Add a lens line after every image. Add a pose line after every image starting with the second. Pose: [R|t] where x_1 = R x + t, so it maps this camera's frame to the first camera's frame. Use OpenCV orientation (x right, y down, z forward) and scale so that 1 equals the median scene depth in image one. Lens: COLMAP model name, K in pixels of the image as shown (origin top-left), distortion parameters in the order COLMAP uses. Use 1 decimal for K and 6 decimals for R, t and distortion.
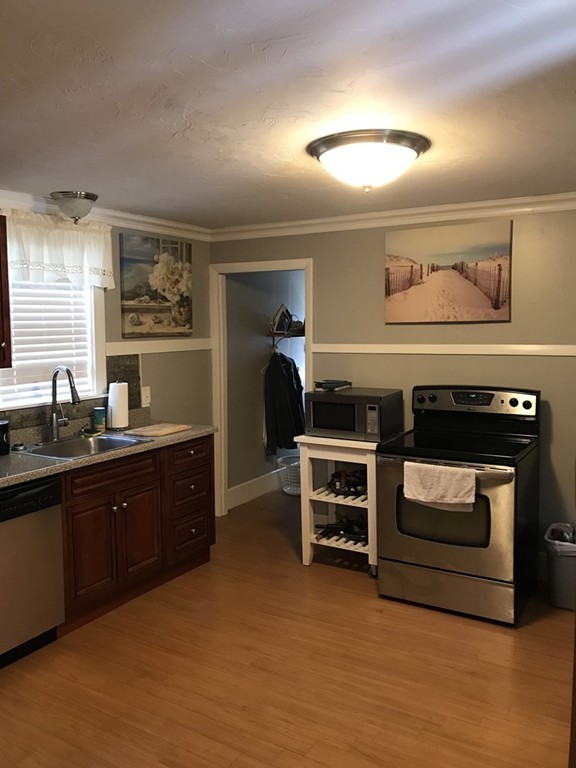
lens RADIAL K [[633.6, 0, 288.0], [0, 633.6, 384.0], [0, 0, 1]] dist [0.077078, -0.104425]
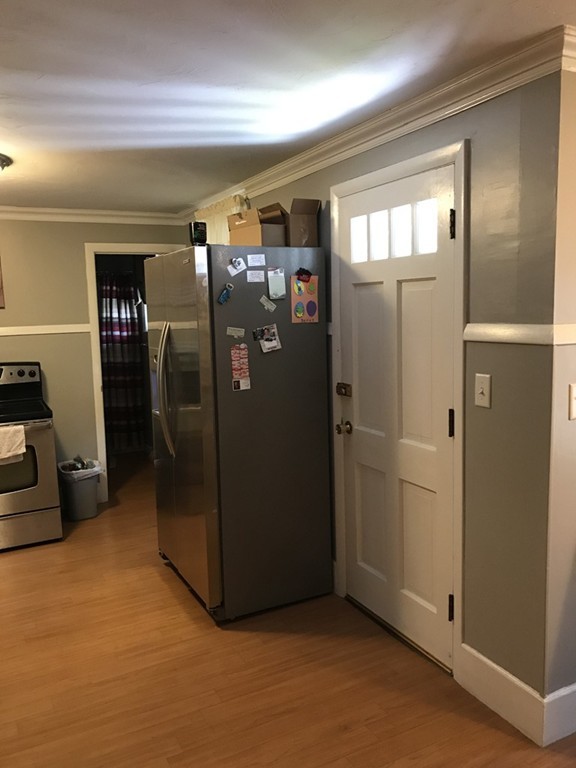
lens RADIAL K [[633.6, 0, 288.0], [0, 633.6, 384.0], [0, 0, 1]] dist [0.077078, -0.104425]
pose [[0.517588, -0.104474, 0.849228, -0.358054], [0.101789, 0.992988, 0.060121, 0.022806], [-0.849554, 0.055324, 0.524593, -0.070231]]
